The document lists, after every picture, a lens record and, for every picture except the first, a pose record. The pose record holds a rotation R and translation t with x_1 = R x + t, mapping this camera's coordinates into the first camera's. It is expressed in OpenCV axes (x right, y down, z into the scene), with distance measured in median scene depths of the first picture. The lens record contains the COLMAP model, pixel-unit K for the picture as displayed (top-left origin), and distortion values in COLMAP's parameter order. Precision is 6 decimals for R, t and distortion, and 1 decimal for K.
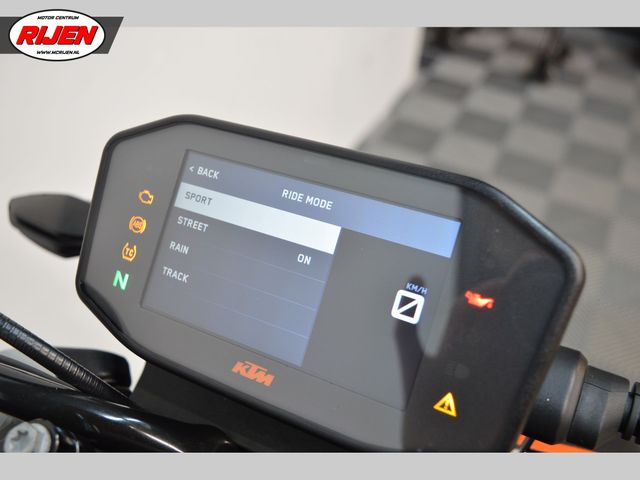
lens RADIAL K [[652.8, 0, 322.4], [0, 652.8, 238.0], [0, 0, 1]] dist [-0.069528, 0.000000]
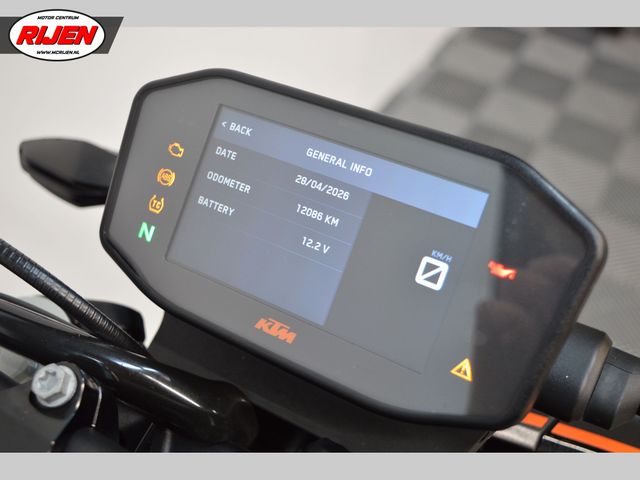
lens RADIAL K [[792.9, 0, 316.8], [0, 792.9, 242.2], [0, 0, 1]] dist [-0.088896, 0.000000]
pose [[0.997851, 0.059624, -0.027158, -0.016024], [-0.058186, 0.997004, 0.050956, 0.003752], [0.030115, -0.049266, 0.998332, -0.213489]]
